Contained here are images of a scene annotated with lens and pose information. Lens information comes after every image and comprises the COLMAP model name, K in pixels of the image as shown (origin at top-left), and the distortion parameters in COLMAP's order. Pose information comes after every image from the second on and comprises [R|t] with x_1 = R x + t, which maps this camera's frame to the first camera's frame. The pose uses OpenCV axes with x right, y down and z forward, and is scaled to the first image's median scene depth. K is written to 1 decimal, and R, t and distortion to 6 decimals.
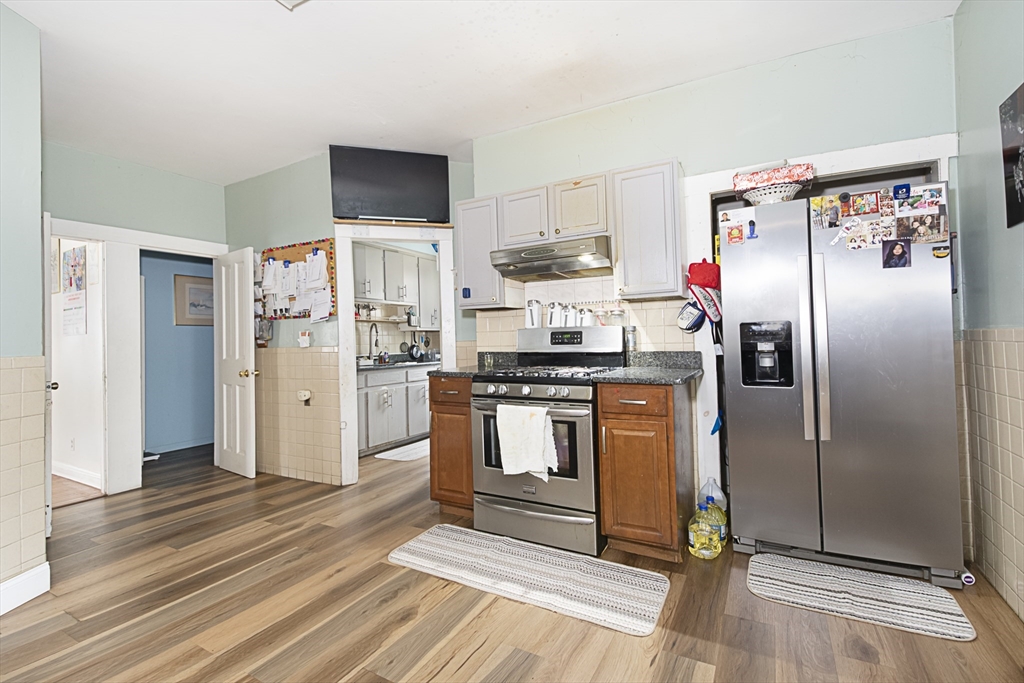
lens RADIAL K [[450.7, 0, 508.1], [0, 450.7, 335.0], [0, 0, 1]] dist [0.000752, -0.000545]
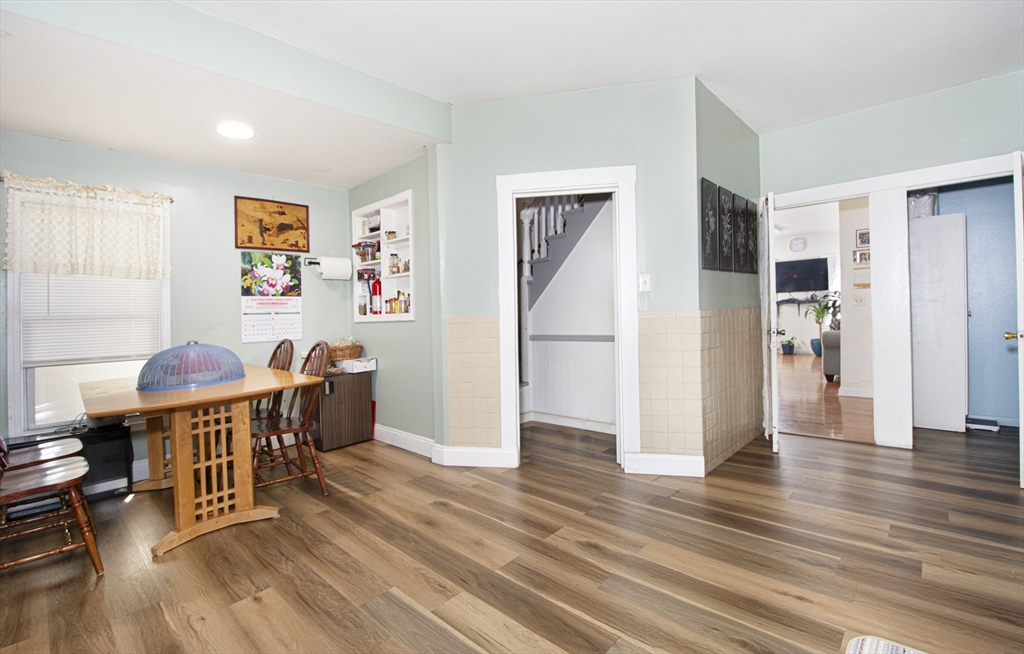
lens RADIAL K [[453.9, 0, 493.3], [0, 453.9, 330.4], [0, 0, 1]] dist [-0.033755, 0.000237]
pose [[-0.254158, 0.064187, -0.965030, 0.478983], [0.054649, 0.997154, 0.051931, -0.003900], [0.965618, -0.039539, -0.256943, 0.733096]]
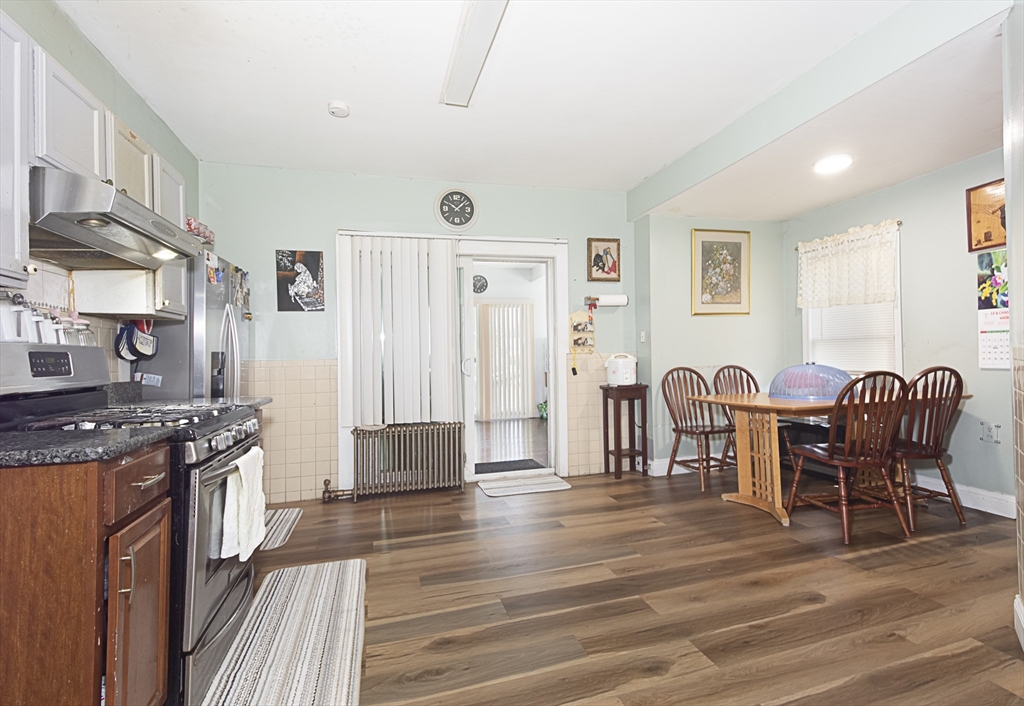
lens RADIAL K [[452.5, 0, 509.8], [0, 452.5, 349.1], [0, 0, 1]] dist [0.024007, 0.000141]
pose [[-0.706489, 0.047414, 0.706134, -0.897322], [0.027615, 0.998840, -0.039439, 0.036574], [-0.707185, -0.008363, -0.706979, 1.373334]]
